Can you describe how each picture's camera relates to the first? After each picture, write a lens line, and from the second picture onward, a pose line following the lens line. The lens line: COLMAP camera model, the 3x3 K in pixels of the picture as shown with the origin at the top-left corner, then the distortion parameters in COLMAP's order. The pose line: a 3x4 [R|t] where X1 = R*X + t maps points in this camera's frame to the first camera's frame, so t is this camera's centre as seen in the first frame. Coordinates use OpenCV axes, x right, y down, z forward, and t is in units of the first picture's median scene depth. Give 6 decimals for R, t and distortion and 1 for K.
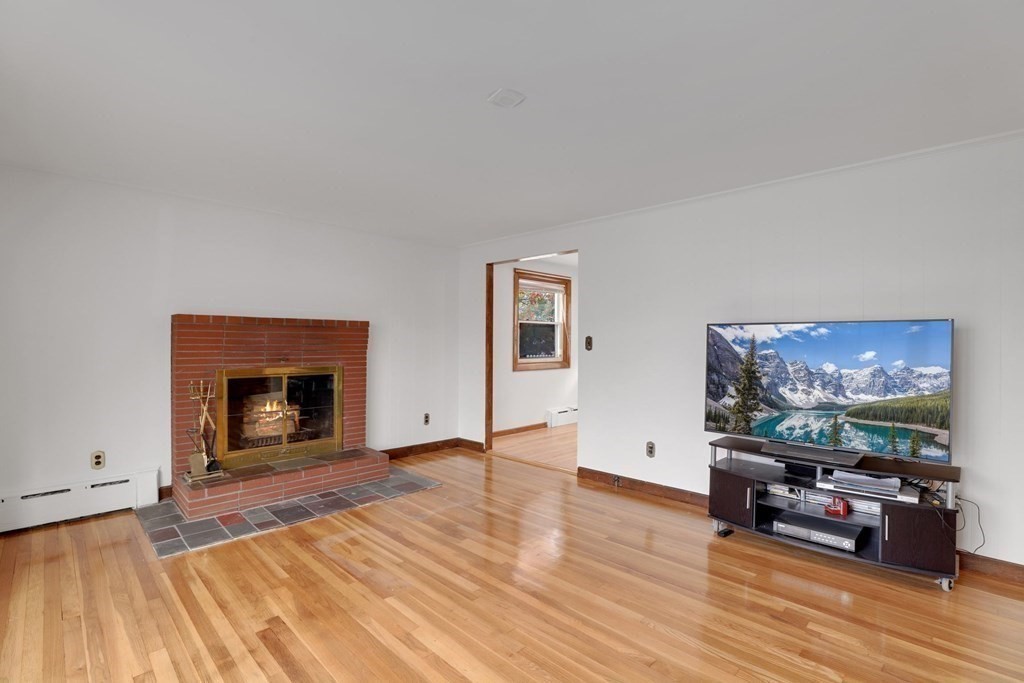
lens RADIAL K [[476.0, 0, 513.7], [0, 476.0, 340.2], [0, 0, 1]] dist [-0.032020, 0.001198]
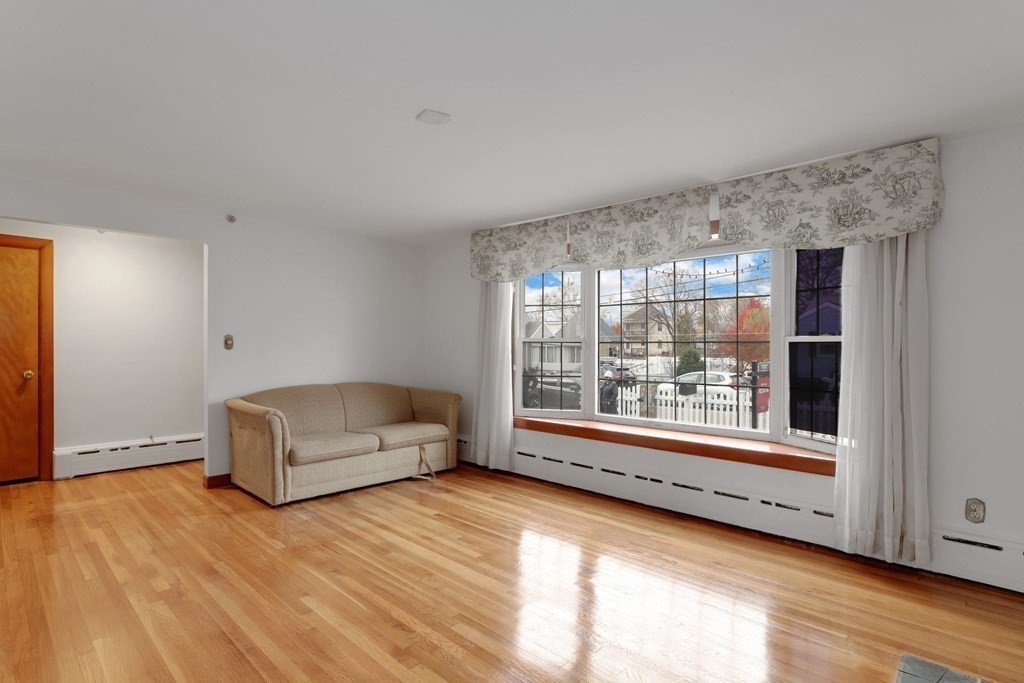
lens RADIAL K [[517.9, 0, 507.4], [0, 517.9, 346.5], [0, 0, 1]] dist [-0.034283, 0.000549]
pose [[-0.999889, -0.013844, -0.005442, -0.137579], [-0.013849, 0.999904, 0.000949, 0.005210], [0.005428, 0.001025, -0.999985, 1.647493]]
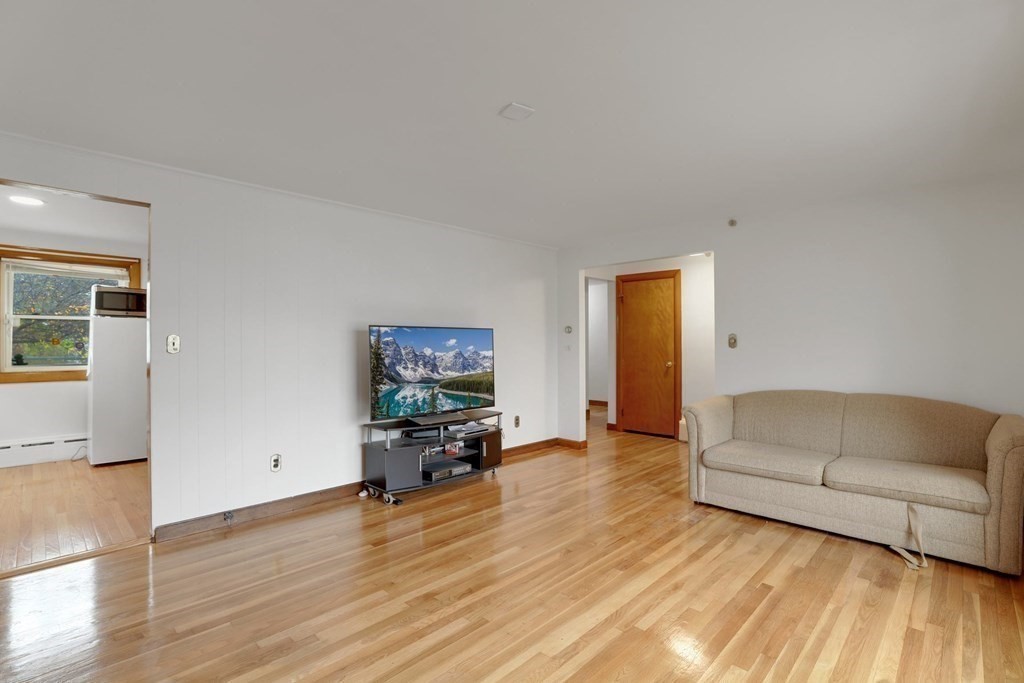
lens RADIAL K [[476.0, 0, 513.7], [0, 476.0, 340.2], [0, 0, 1]] dist [-0.032020, 0.001198]
pose [[-0.000845, -0.003359, 0.999994, -0.813737], [0.000268, 0.999994, 0.003359, -0.002116], [-1.000000, 0.000271, -0.000844, 0.767192]]
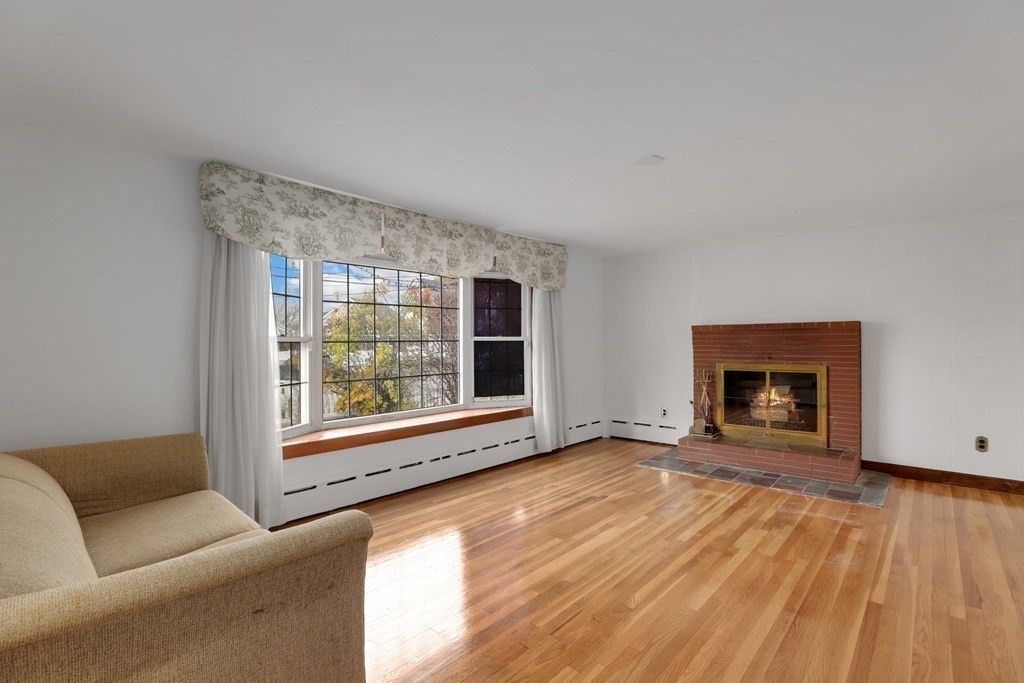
lens RADIAL K [[476.0, 0, 513.7], [0, 476.0, 340.2], [0, 0, 1]] dist [-0.032020, 0.001198]
pose [[0.032784, -0.012762, -0.999381, 0.983683], [0.008810, 0.999883, -0.012479, 0.006967], [0.999424, -0.008396, 0.032892, 0.436741]]
